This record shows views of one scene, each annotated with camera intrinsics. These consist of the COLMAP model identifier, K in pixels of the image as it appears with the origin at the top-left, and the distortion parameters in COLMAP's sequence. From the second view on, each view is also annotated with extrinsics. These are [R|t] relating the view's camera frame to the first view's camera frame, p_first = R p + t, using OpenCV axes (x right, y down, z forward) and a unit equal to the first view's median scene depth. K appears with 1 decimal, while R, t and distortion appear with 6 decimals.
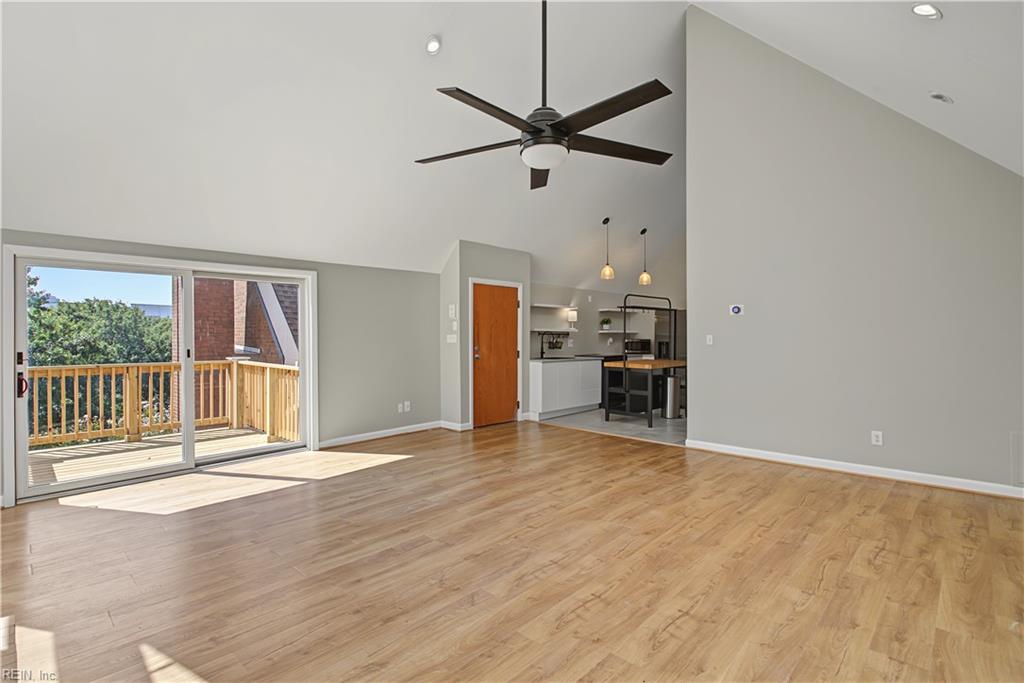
lens RADIAL K [[485.0, 0, 507.3], [0, 485.0, 339.5], [0, 0, 1]] dist [-0.004657, 0.000139]
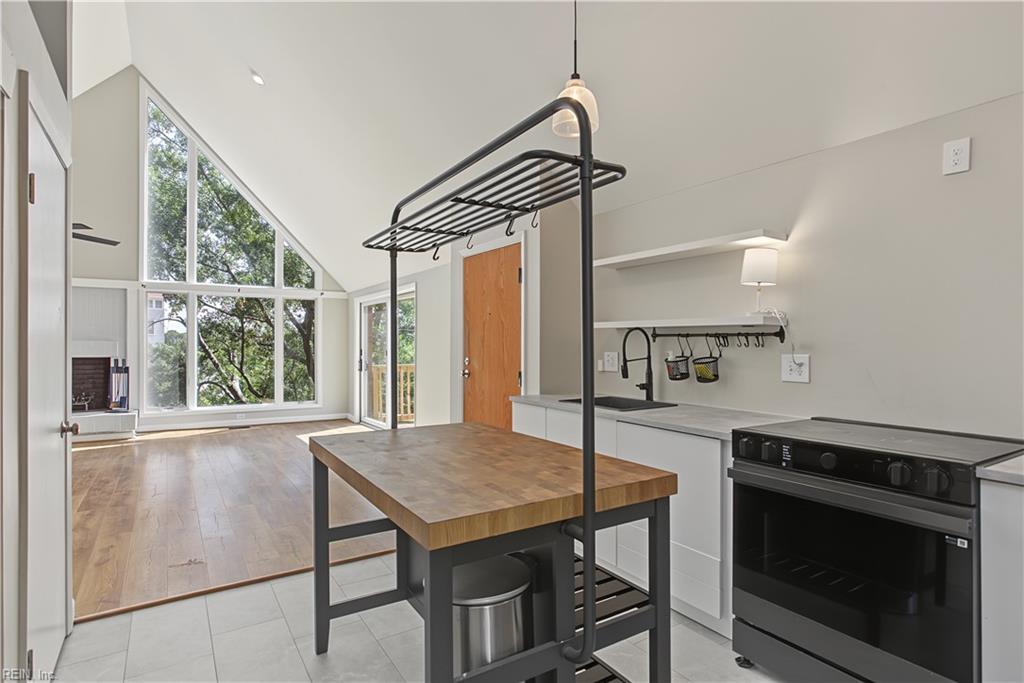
lens RADIAL K [[534.0, 0, 506.3], [0, 534.0, 339.0], [0, 0, 1]] dist [0.000519, -0.000368]
pose [[-0.234458, -0.005511, -0.972111, 1.104818], [-0.007366, 0.999965, -0.003892, -0.012823], [0.972098, 0.006248, -0.234491, 2.238722]]
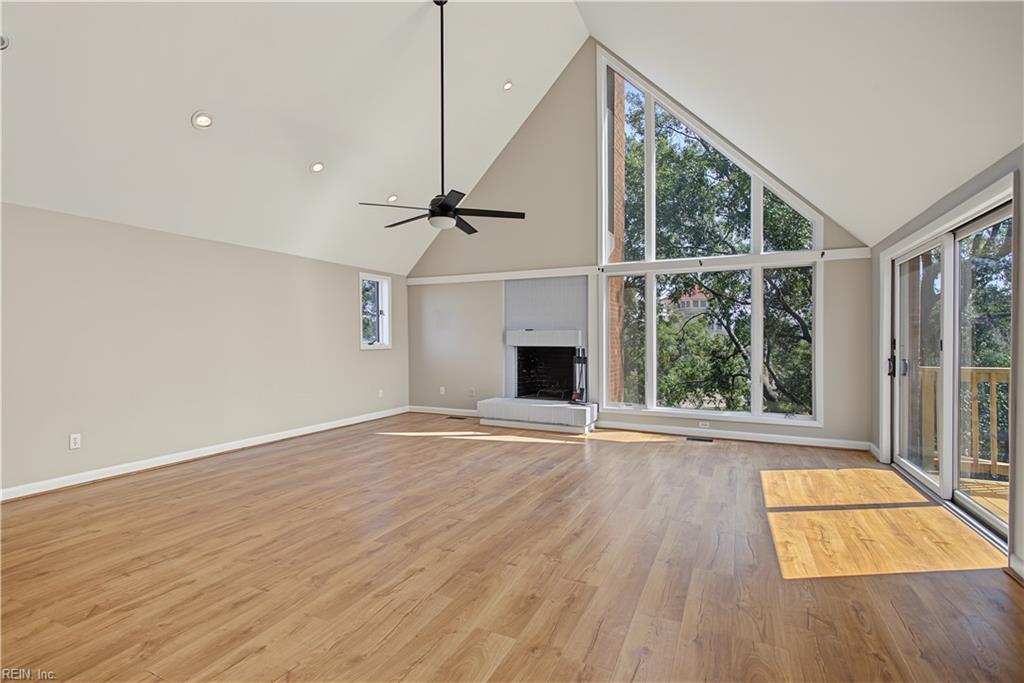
lens RADIAL K [[485.0, 0, 507.3], [0, 485.0, 339.5], [0, 0, 1]] dist [-0.004657, 0.000139]
pose [[-0.949776, 0.005506, -0.312881, 0.285222], [0.002499, 0.999947, 0.010011, 0.014435], [0.312920, 0.008726, -0.949740, 1.929524]]
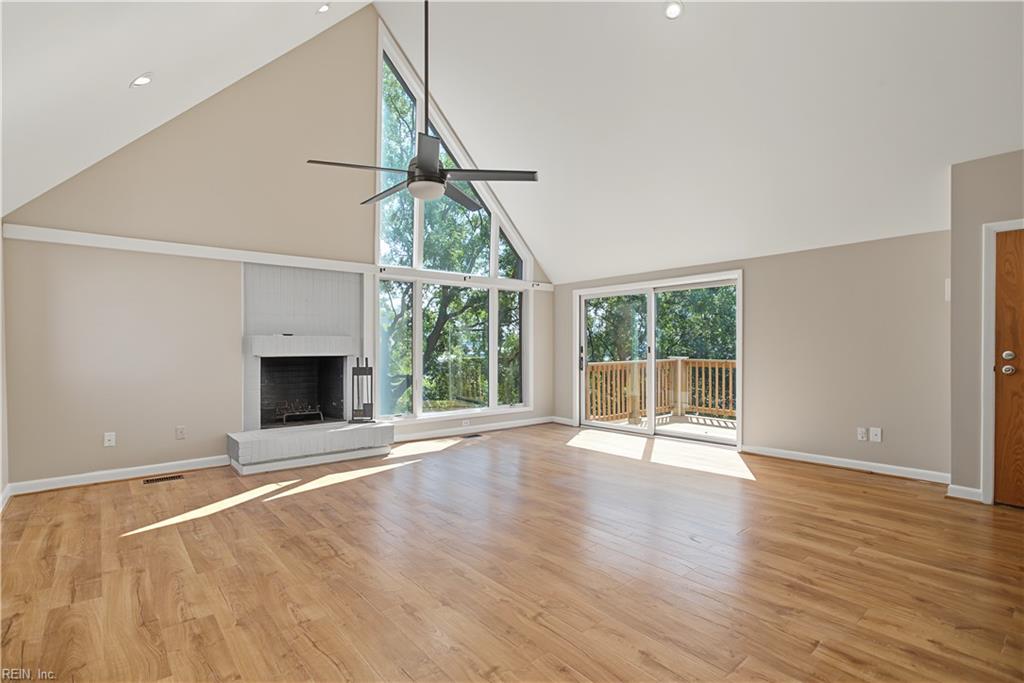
lens RADIAL K [[489.0, 0, 506.3], [0, 489.0, 343.4], [0, 0, 1]] dist [-0.006809, 0.000049]
pose [[-0.104674, 0.000666, -0.994506, 0.955696], [-0.005490, 0.999984, 0.001247, 0.015819], [0.994491, 0.005590, -0.104669, 0.954698]]
